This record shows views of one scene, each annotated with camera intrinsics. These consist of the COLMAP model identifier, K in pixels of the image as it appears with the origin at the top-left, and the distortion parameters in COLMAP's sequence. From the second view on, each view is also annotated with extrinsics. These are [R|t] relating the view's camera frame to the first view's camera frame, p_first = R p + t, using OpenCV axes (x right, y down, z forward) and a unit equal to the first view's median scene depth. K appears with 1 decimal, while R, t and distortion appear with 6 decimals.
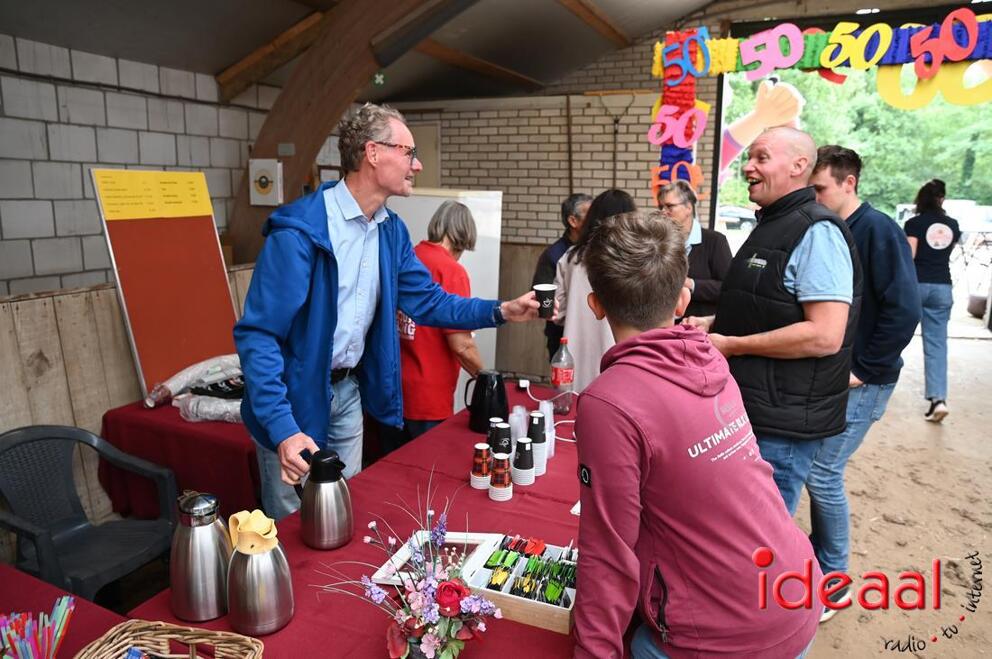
lens RADIAL K [[684.2, 0, 496.0], [0, 684.2, 329.5], [0, 0, 1]] dist [-0.105137, 0.081423]
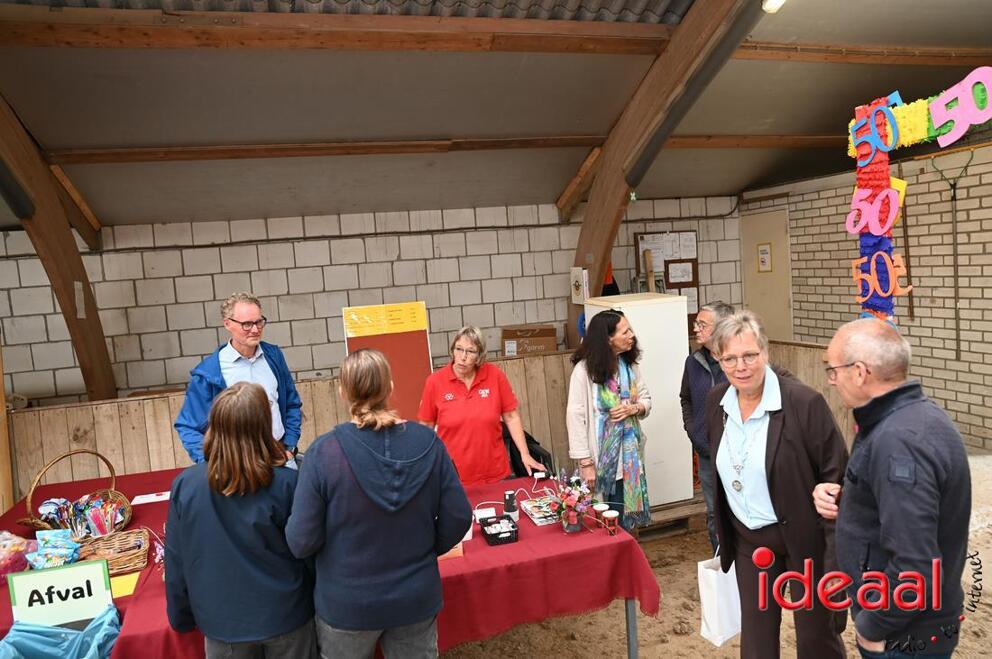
lens RADIAL K [[684.2, 0, 496.0], [0, 684.2, 329.5], [0, 0, 1]] dist [-0.105137, 0.081423]
pose [[0.648906, 0.005331, -0.760850, 0.592970], [-0.069503, 0.996210, -0.052297, -0.072524], [0.757687, 0.086817, 0.646817, 0.099197]]
